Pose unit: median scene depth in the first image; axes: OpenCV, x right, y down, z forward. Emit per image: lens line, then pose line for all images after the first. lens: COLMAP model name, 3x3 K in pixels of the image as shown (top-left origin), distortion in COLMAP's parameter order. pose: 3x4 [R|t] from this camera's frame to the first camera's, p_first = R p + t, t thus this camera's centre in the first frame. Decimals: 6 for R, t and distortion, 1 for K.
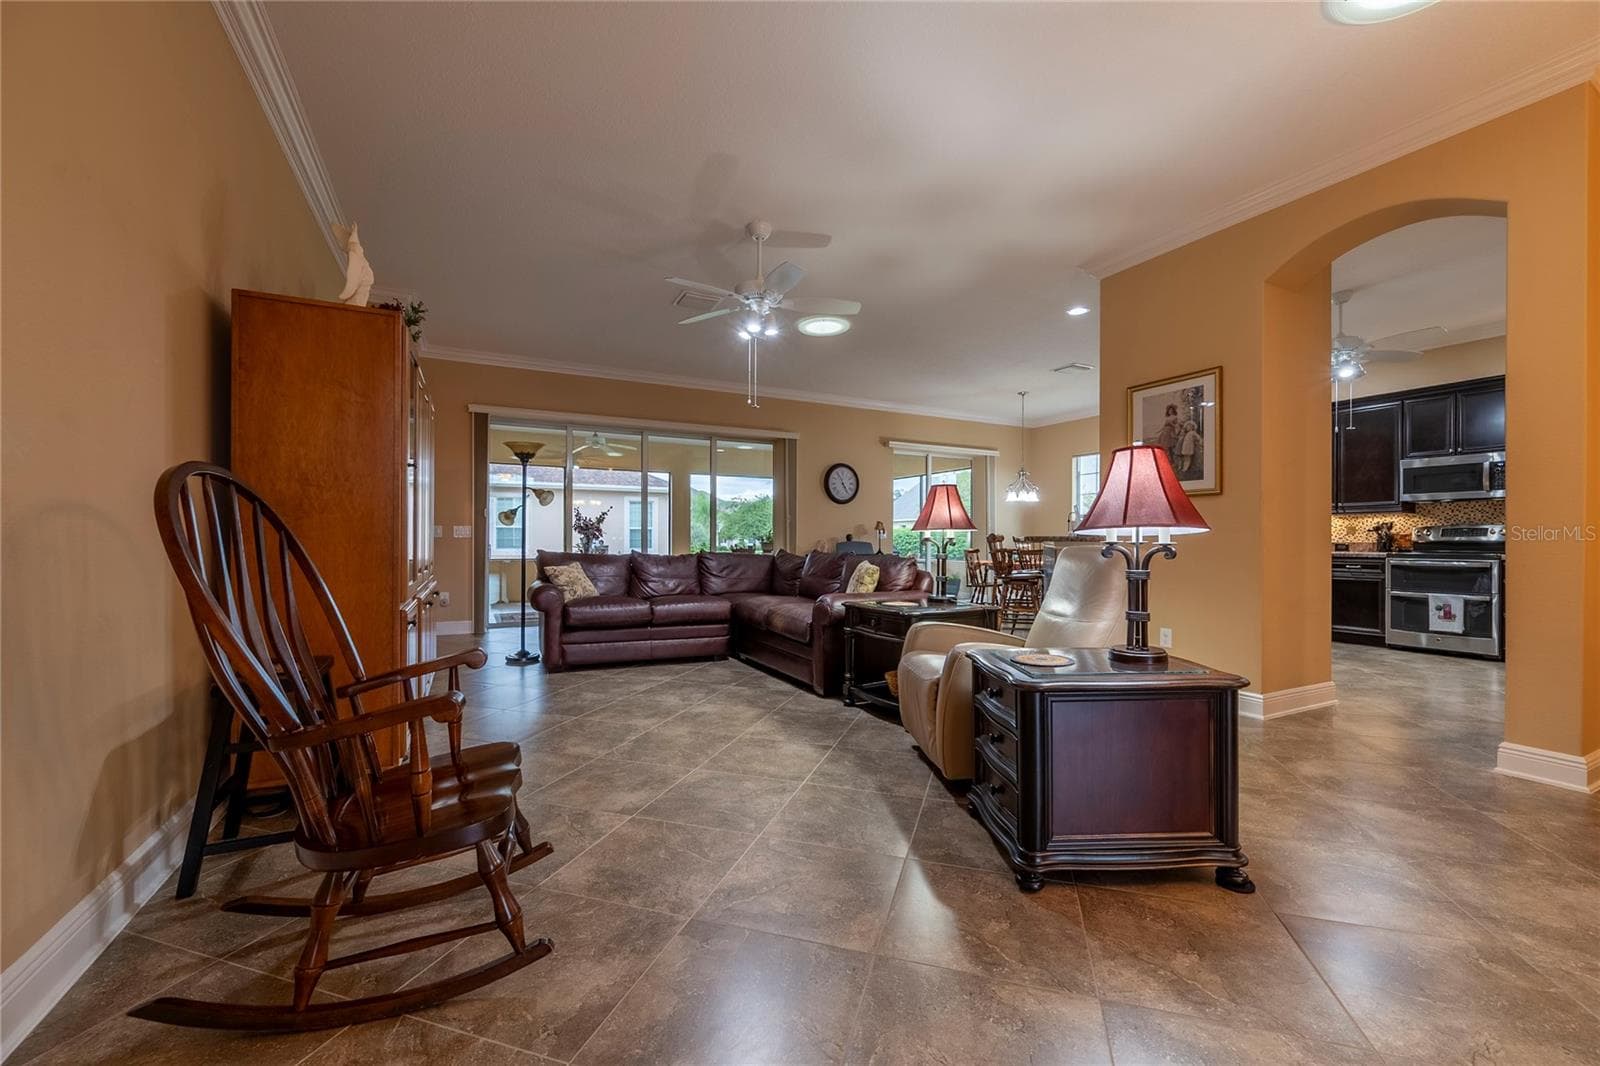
lens RADIAL K [[628.8, 0, 800.9], [0, 628.8, 547.0], [0, 0, 1]] dist [-0.002515, -0.000032]
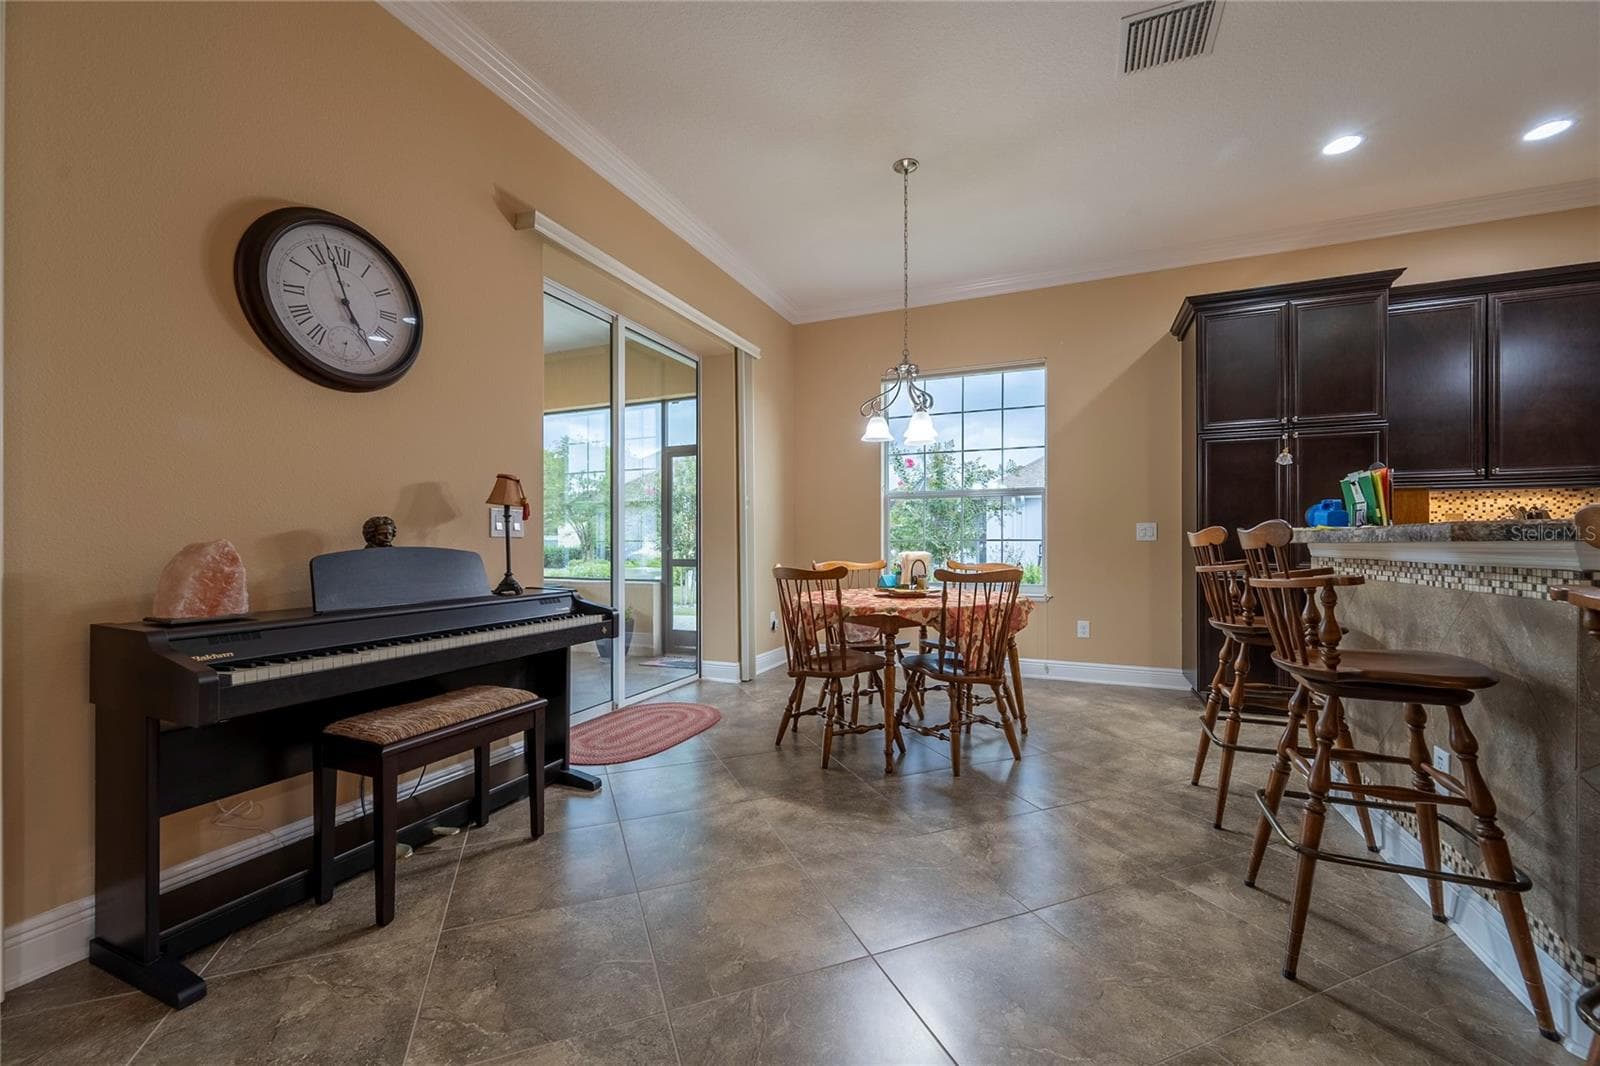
lens RADIAL K [[628.8, 0, 799.3], [0, 628.8, 544.9], [0, 0, 1]] dist [-0.002515, -0.000032]
pose [[0.769131, -0.009289, 0.639024, 0.103992], [0.010833, 0.999940, 0.001497, -0.019215], [-0.638999, 0.005771, 0.769186, 1.582745]]
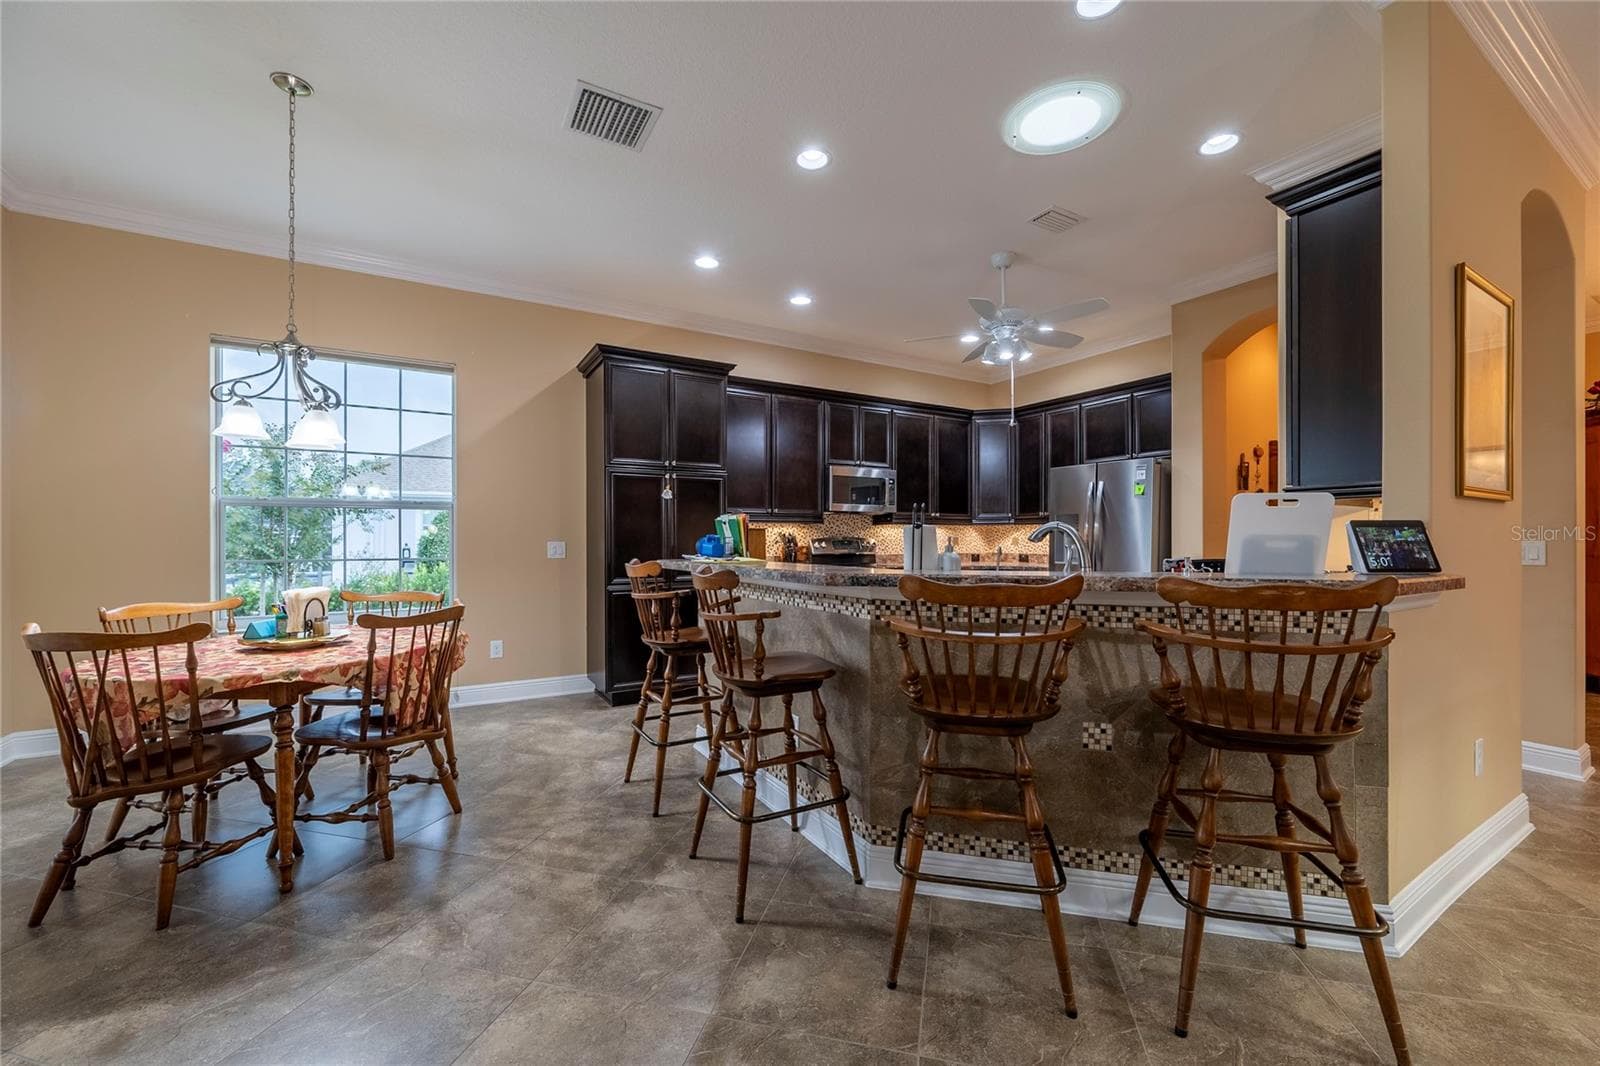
lens RADIAL K [[628.8, 0, 803.2], [0, 628.8, 543.1], [0, 0, 1]] dist [-0.002515, -0.000032]
pose [[-0.066006, -0.009417, 0.997775, 0.080272], [0.010850, 0.999890, 0.010154, -0.054084], [-0.997760, 0.011496, -0.065897, 1.662320]]
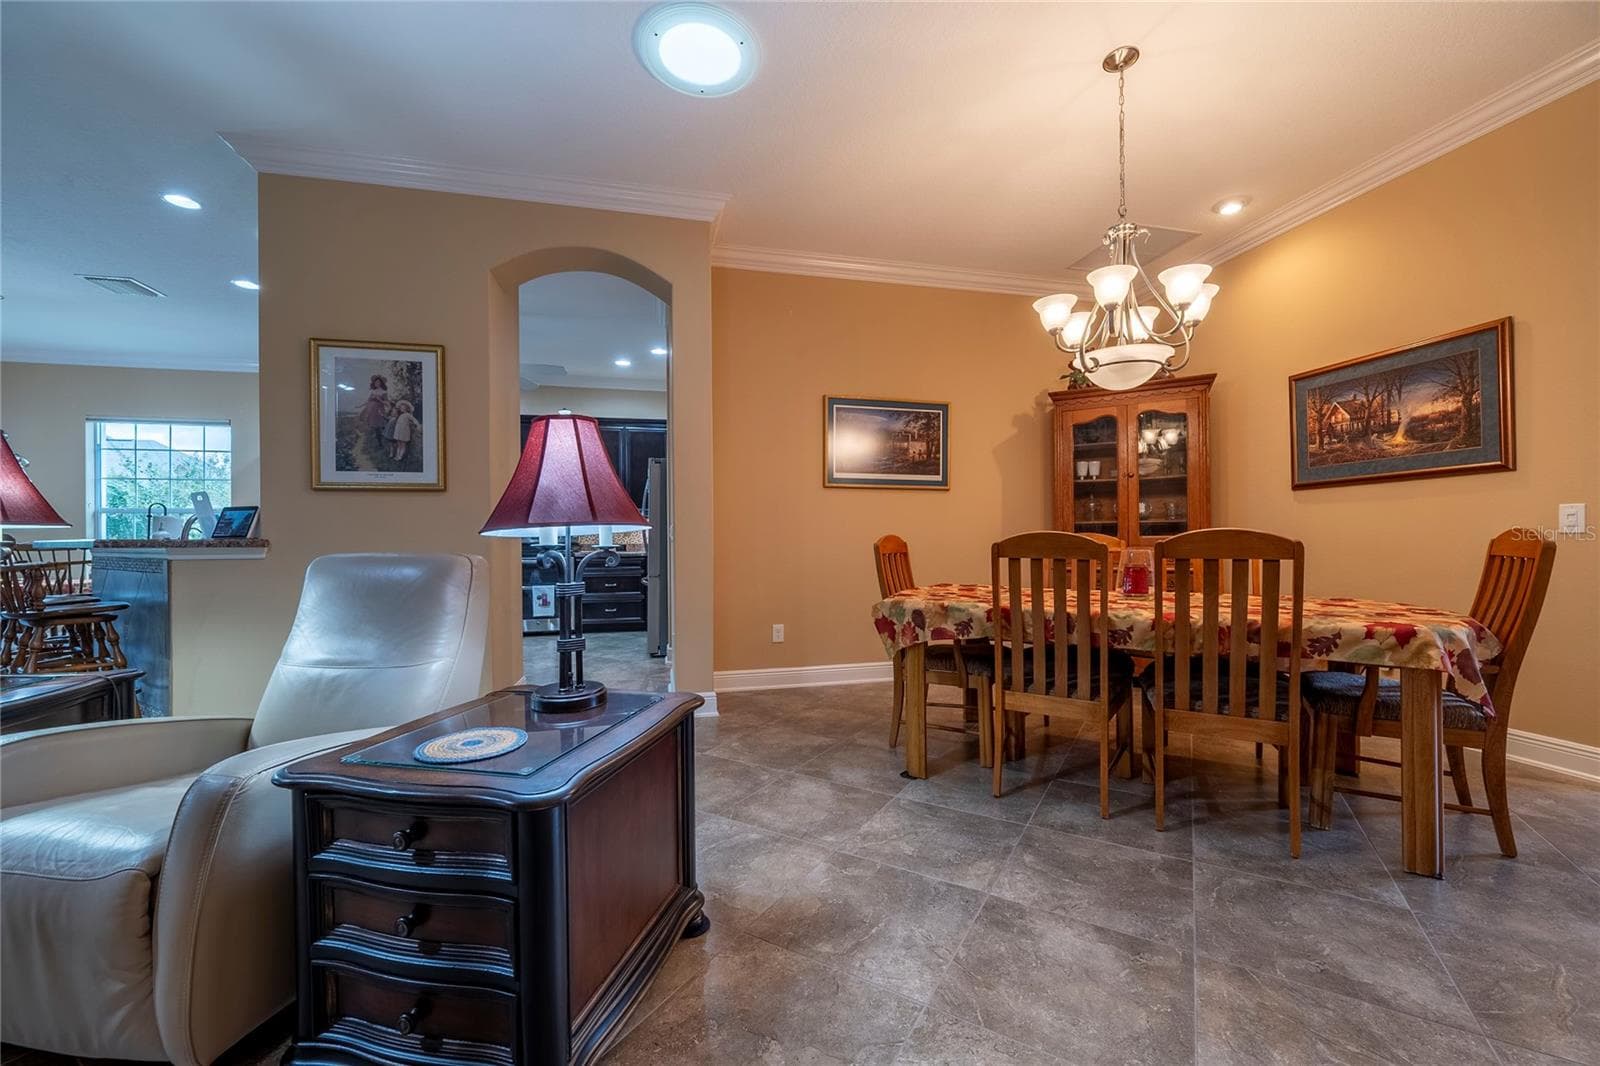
lens RADIAL K [[628.8, 0, 803.0], [0, 628.8, 541.3], [0, 0, 1]] dist [-0.002515, -0.000032]
pose [[0.240031, -0.004364, 0.970755, -0.063063], [0.018883, 0.999822, -0.000174, -0.003652], [-0.970582, 0.018372, 0.240070, 0.286588]]
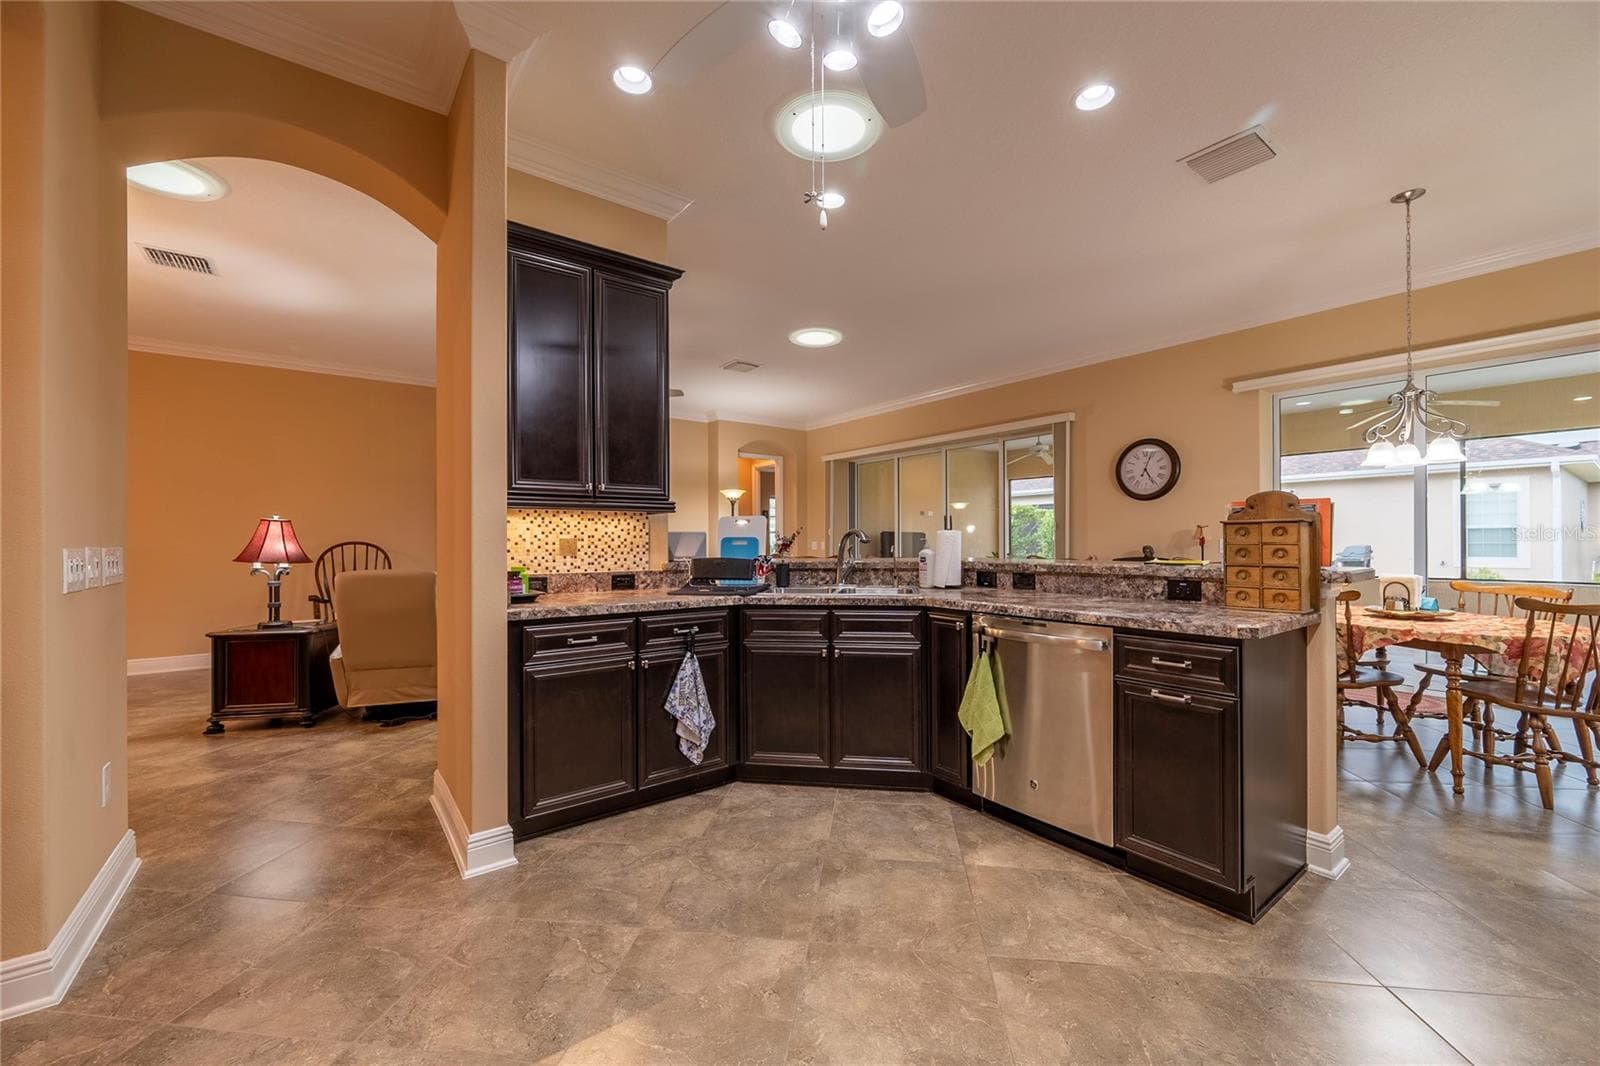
lens RADIAL K [[628.8, 0, 804.5], [0, 628.8, 538.8], [0, 0, 1]] dist [-0.002515, -0.000032]
pose [[0.182770, -0.010056, -0.983104, 1.437006], [-0.004609, 0.999928, -0.011085, -0.043257], [0.983145, 0.006557, 0.182711, 1.177194]]
